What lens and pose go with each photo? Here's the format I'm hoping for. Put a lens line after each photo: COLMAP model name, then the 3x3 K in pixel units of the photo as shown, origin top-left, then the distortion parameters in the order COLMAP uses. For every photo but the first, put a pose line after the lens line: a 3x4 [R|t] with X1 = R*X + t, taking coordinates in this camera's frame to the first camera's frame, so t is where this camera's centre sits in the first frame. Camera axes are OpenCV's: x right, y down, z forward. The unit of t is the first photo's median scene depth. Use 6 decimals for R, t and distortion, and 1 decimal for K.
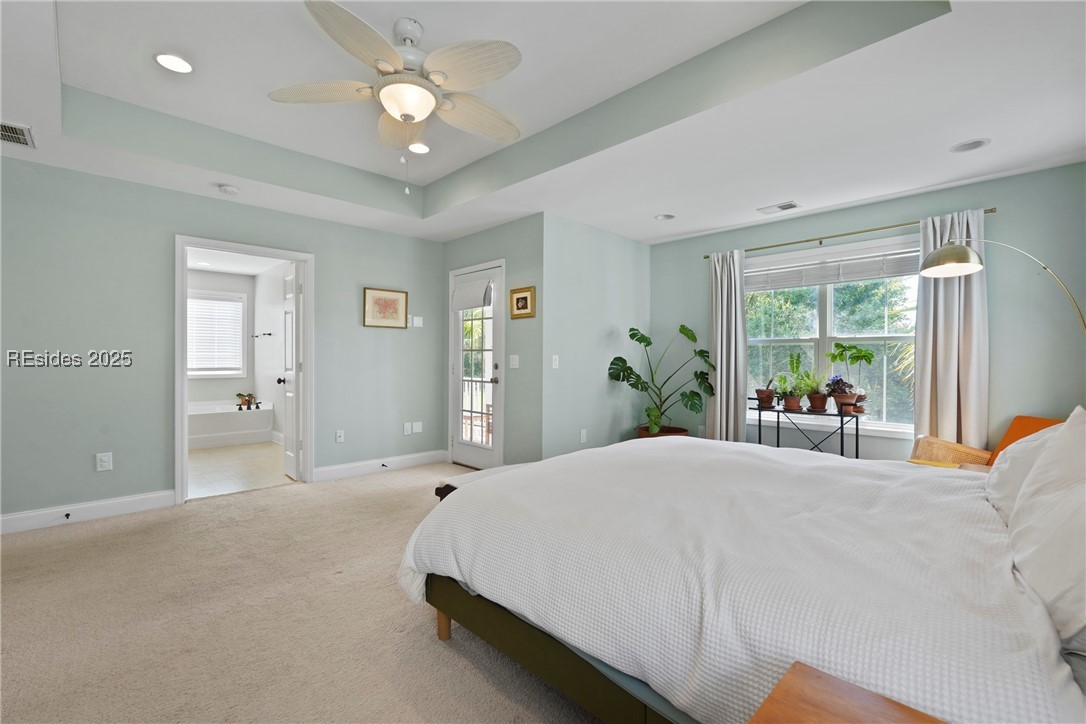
lens RADIAL K [[480.5, 0, 540.4], [0, 480.5, 360.0], [0, 0, 1]] dist [-0.001596, -0.000119]
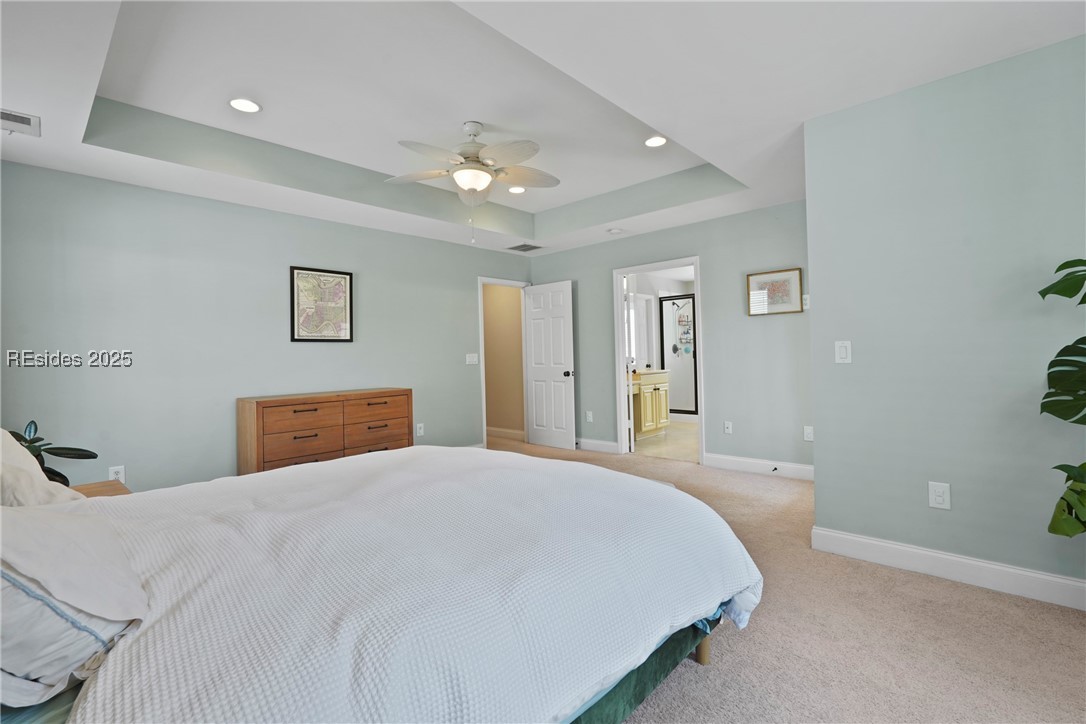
lens RADIAL K [[480.5, 0, 540.4], [0, 480.5, 360.0], [0, 0, 1]] dist [-0.001596, -0.000119]
pose [[0.041761, 0.003206, -0.999122, 0.569450], [0.029948, 0.999542, 0.004459, -0.000452], [0.998679, -0.030108, 0.041646, 0.555861]]
